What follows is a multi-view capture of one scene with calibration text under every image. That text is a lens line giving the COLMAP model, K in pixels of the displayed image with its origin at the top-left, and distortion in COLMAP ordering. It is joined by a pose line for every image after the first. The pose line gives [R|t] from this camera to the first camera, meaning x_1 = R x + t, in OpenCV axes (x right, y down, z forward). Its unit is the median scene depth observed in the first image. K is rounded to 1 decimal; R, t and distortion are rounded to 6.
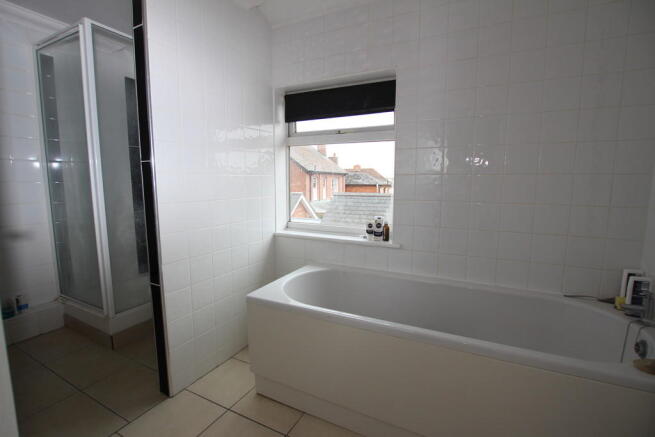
lens RADIAL K [[306.6, 0, 326.8], [0, 306.6, 225.8], [0, 0, 1]] dist [-0.002569, -0.000542]
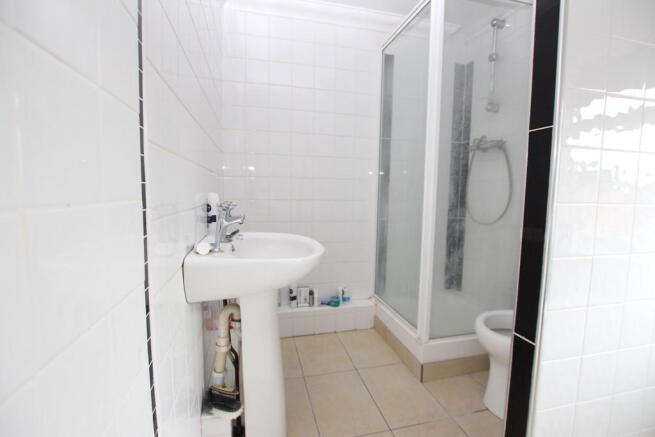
lens RADIAL K [[310.0, 0, 327.5], [0, 310.0, 218.5], [0, 0, 1]] dist [-0.000865, -0.000038]
pose [[0.682716, 0.079998, -0.726292, -0.302673], [-0.111629, 0.993740, 0.004524, -0.002312], [0.722107, 0.077987, 0.687372, 0.217126]]
